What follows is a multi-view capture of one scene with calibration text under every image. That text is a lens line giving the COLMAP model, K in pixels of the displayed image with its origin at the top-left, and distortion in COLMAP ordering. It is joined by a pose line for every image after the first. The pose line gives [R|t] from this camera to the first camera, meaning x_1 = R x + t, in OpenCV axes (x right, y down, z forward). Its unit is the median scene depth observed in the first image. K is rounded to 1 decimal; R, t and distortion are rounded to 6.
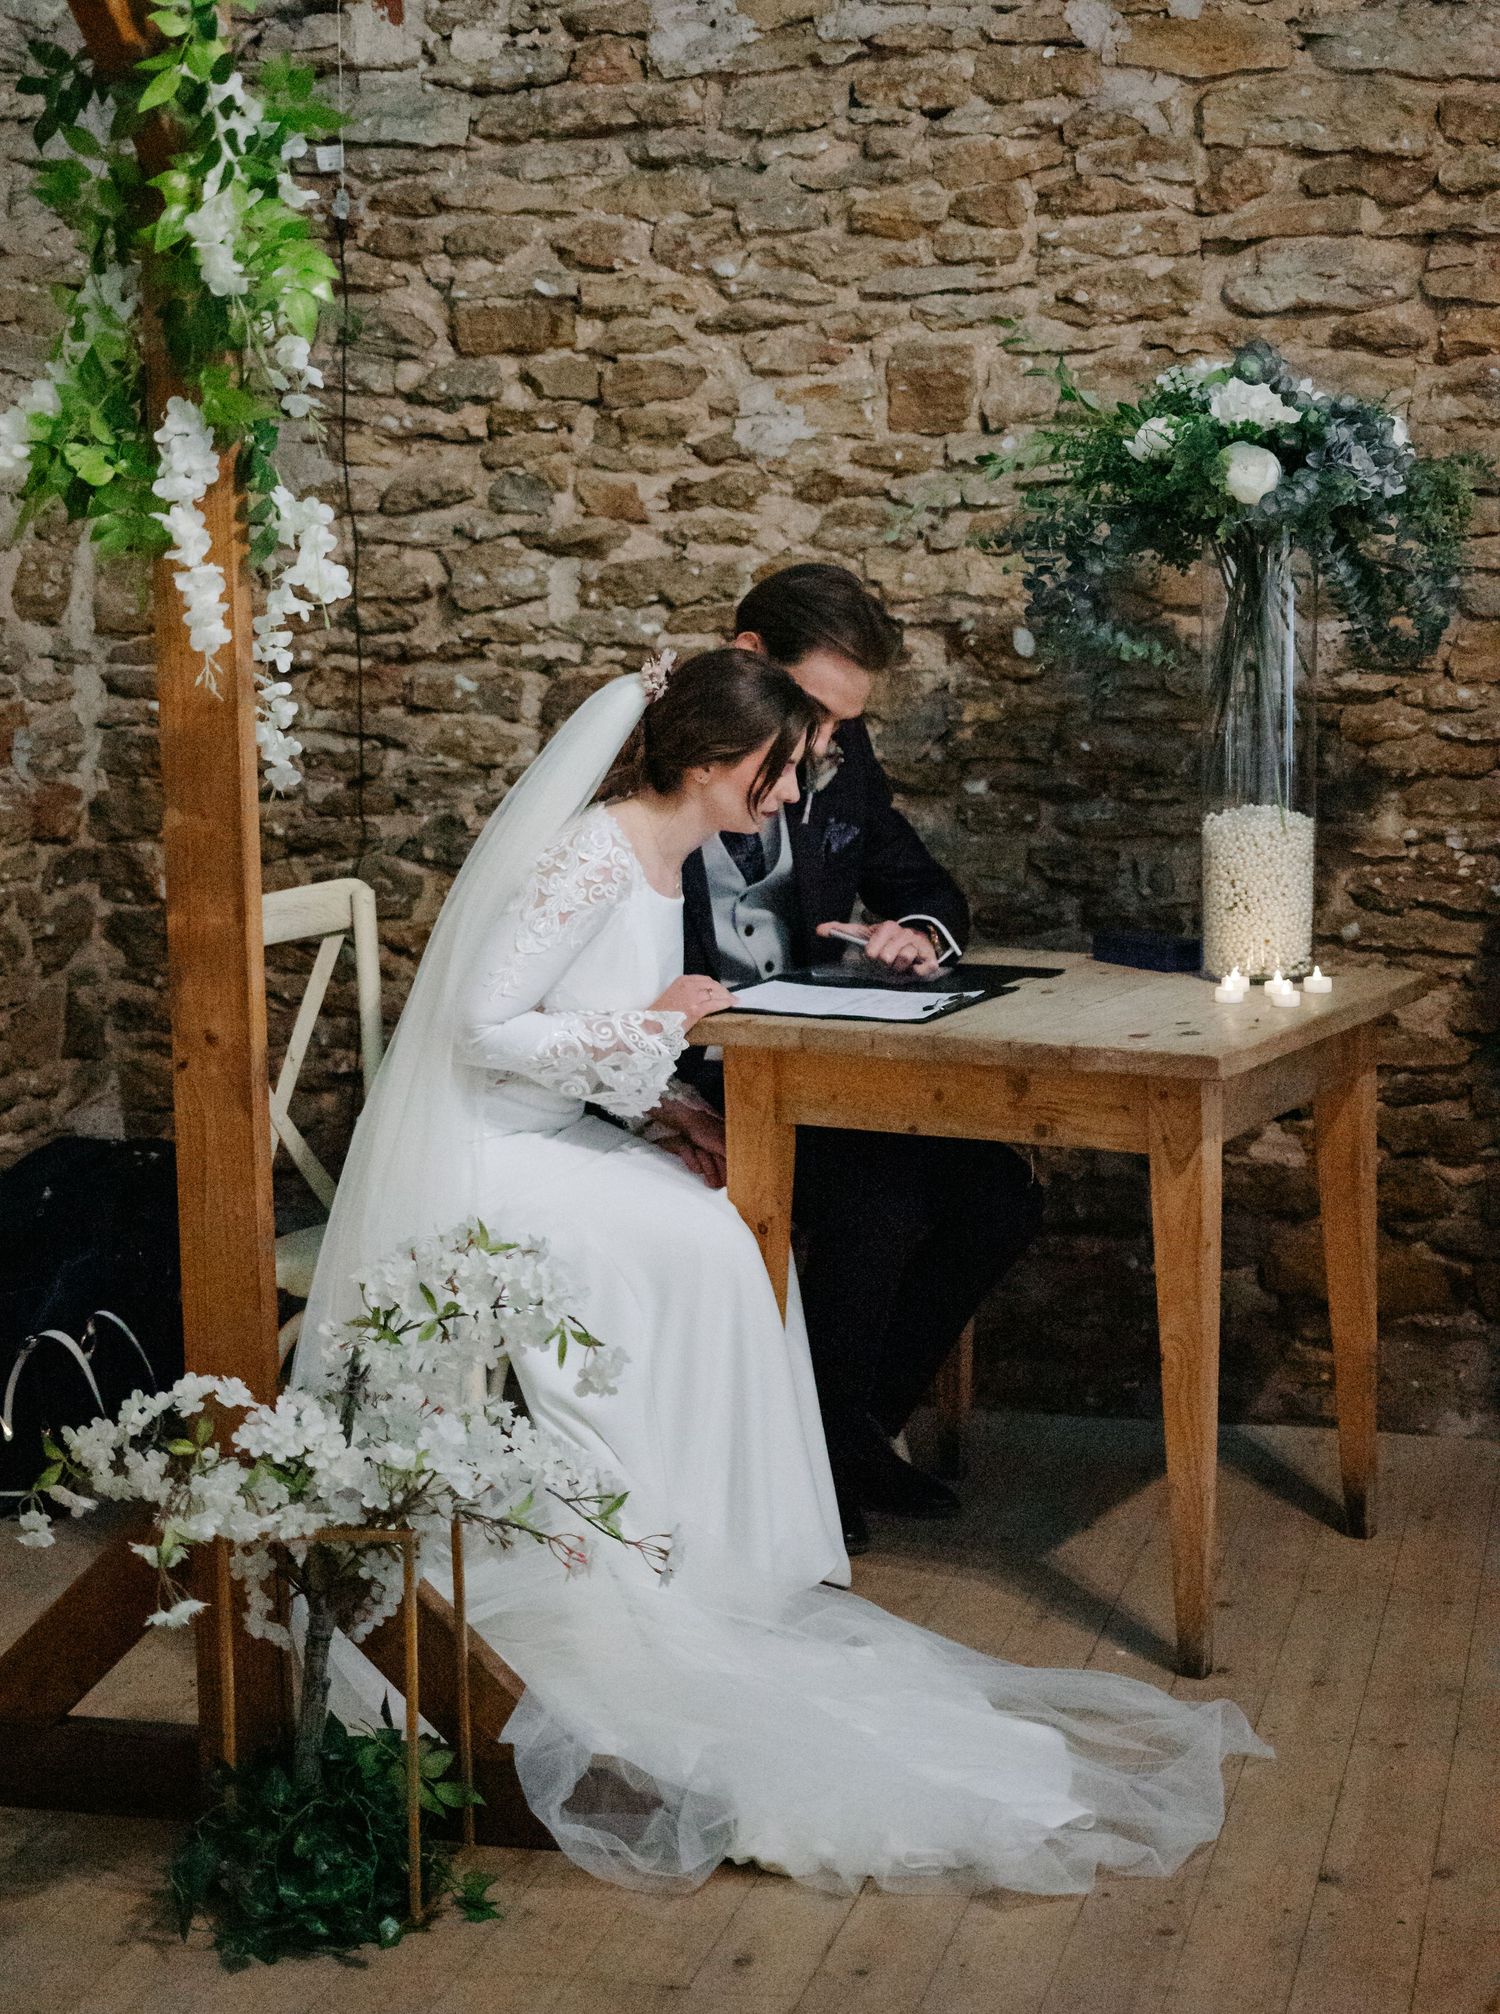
lens RADIAL K [[2939.8, 0, 750.1], [0, 2939.8, 1005.9], [0, 0, 1]] dist [-0.002421, 0.000000]
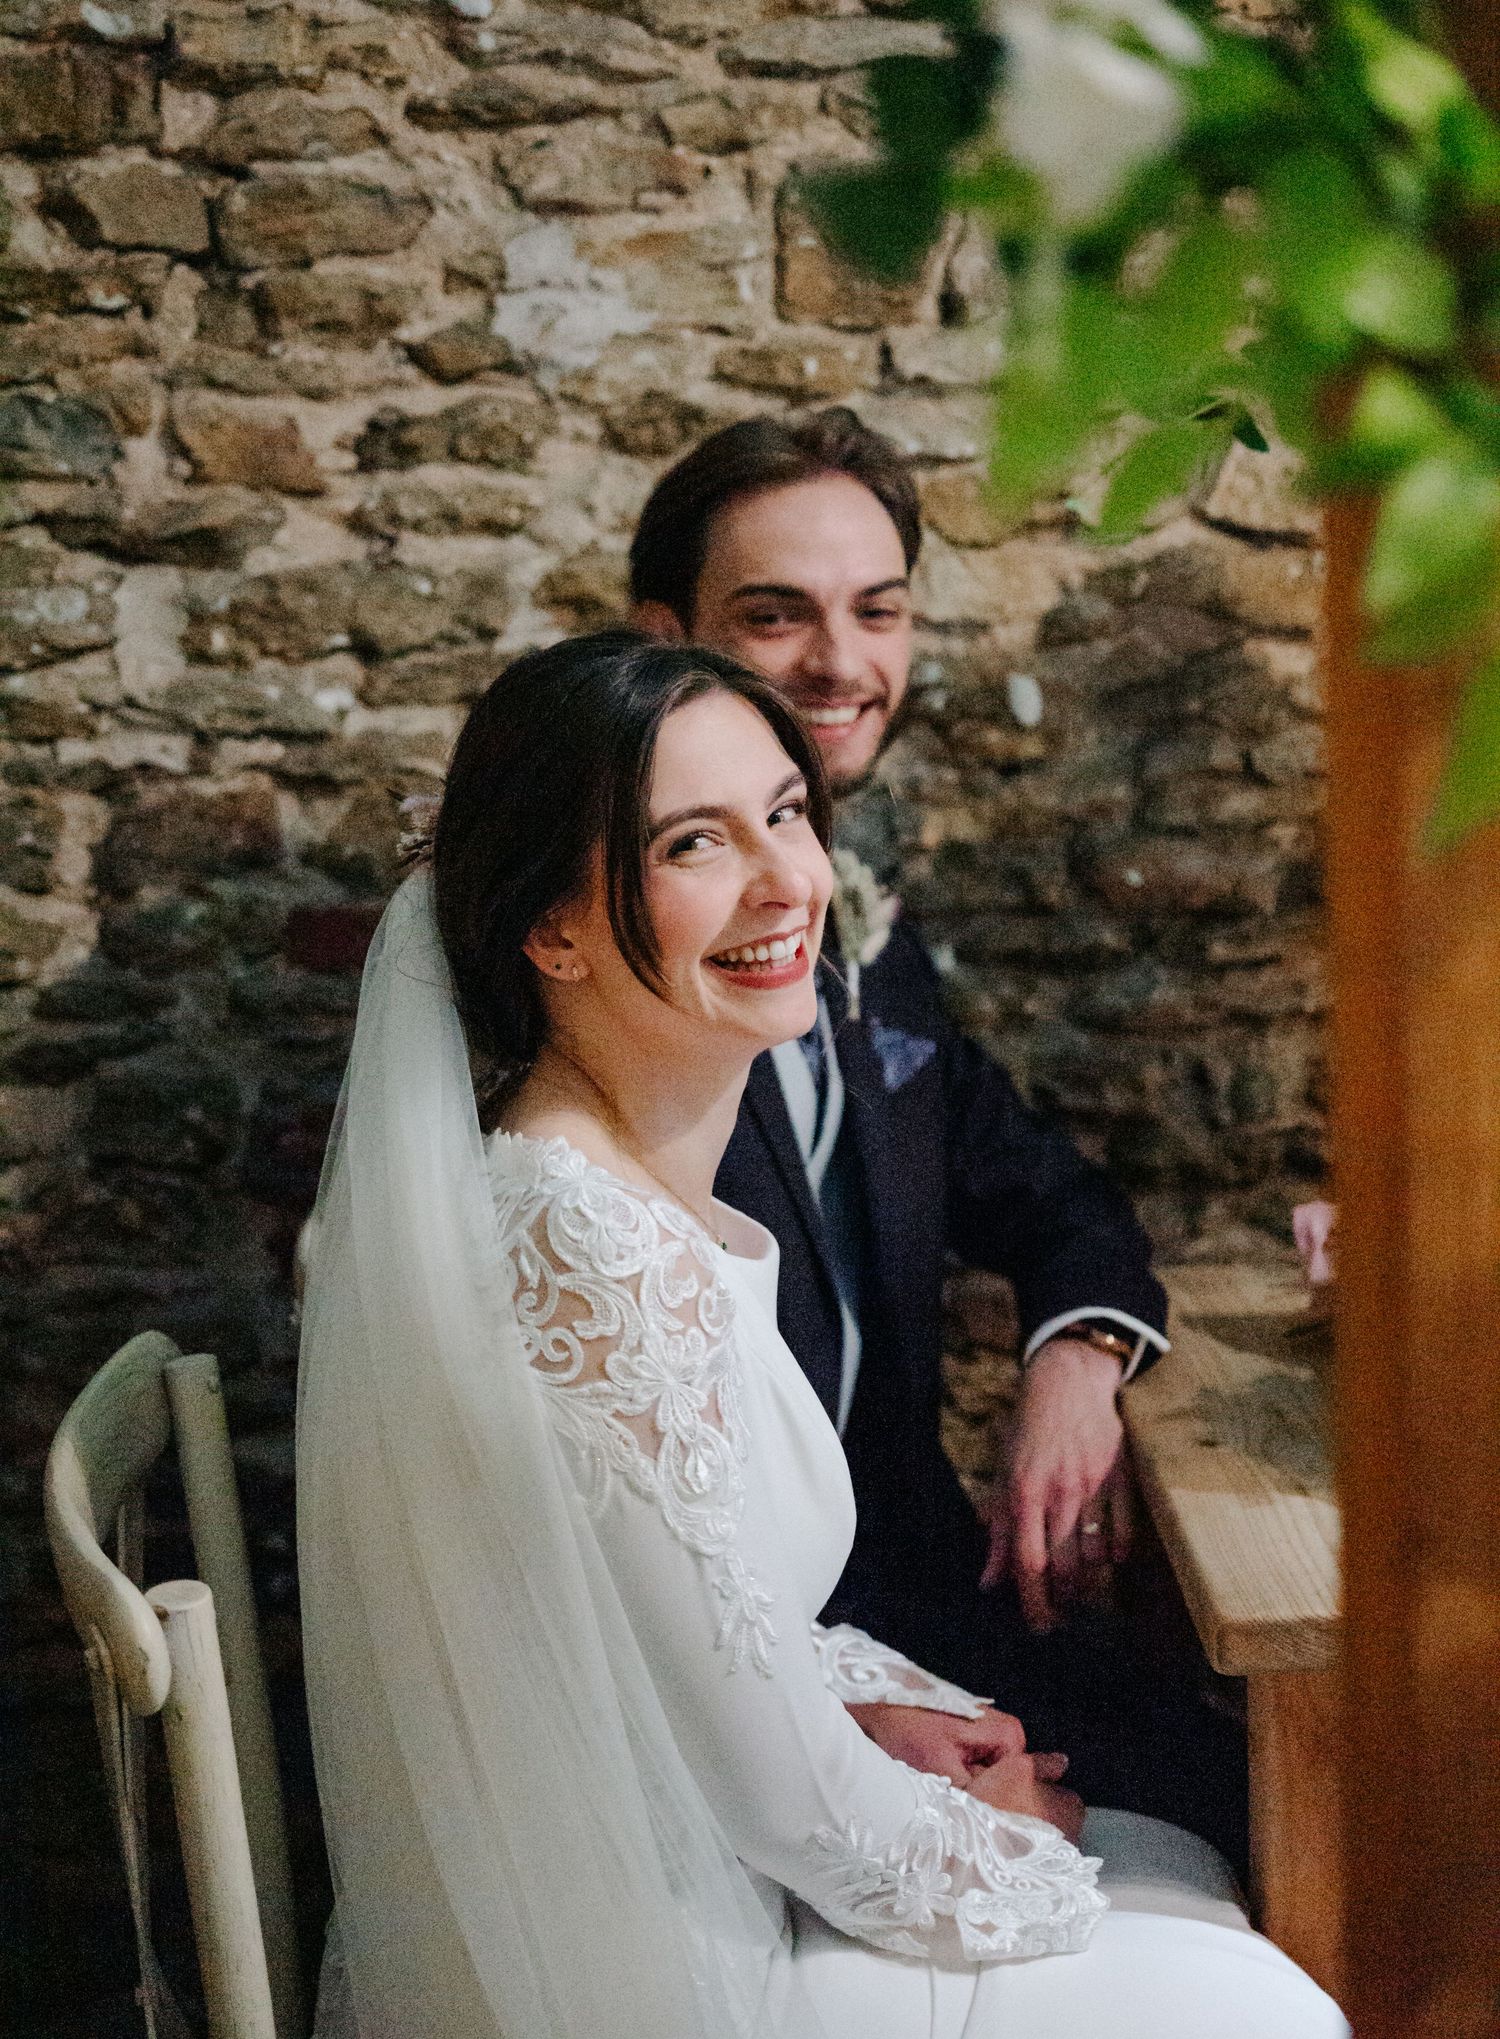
lens RADIAL K [[2959.8, 0, 750.3], [0, 2959.8, 1020.7], [0, 0, 1]] dist [-0.012970, 0.000000]
pose [[0.881745, -0.088222, 0.463403, -0.217787], [0.088517, 0.995850, 0.021162, -0.077546], [-0.463347, 0.022359, 0.885895, 0.511653]]
